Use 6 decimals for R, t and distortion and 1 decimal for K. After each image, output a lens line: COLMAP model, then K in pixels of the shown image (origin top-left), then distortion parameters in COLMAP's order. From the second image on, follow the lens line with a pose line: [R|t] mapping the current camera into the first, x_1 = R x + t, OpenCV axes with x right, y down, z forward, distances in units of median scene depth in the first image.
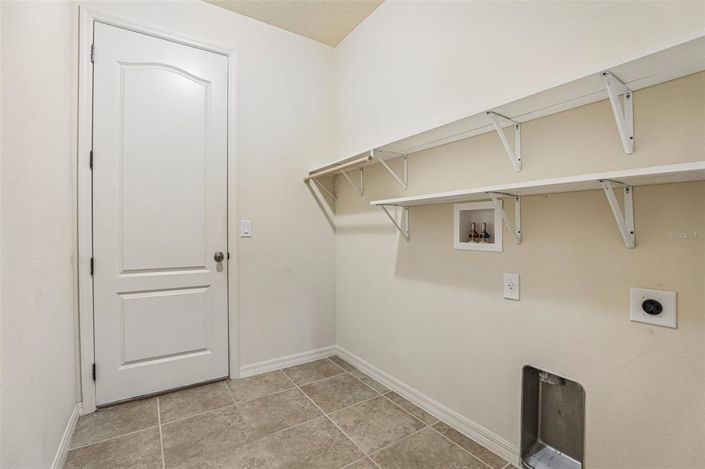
lens RADIAL K [[320.9, 0, 358.3], [0, 320.9, 232.9], [0, 0, 1]] dist [-0.004911, 0.000120]
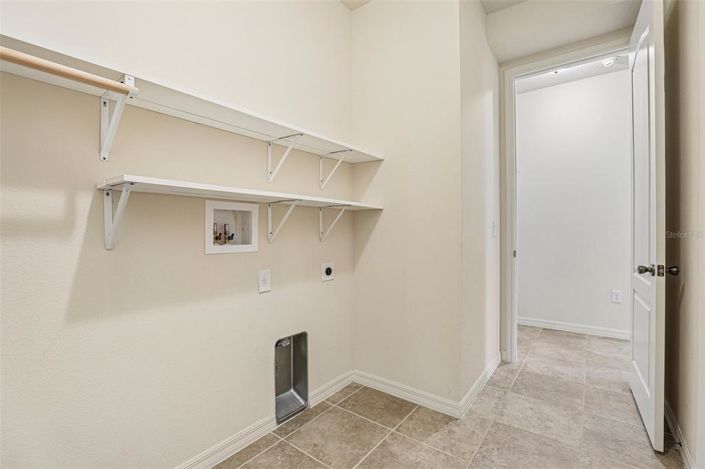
lens RADIAL K [[320.9, 0, 359.3], [0, 320.9, 232.6], [0, 0, 1]] dist [-0.004911, 0.000120]
pose [[-0.311698, -0.001304, 0.950180, -0.687389], [0.006891, 0.999970, 0.003633, -0.006941], [-0.950156, 0.007680, -0.311680, 0.987681]]
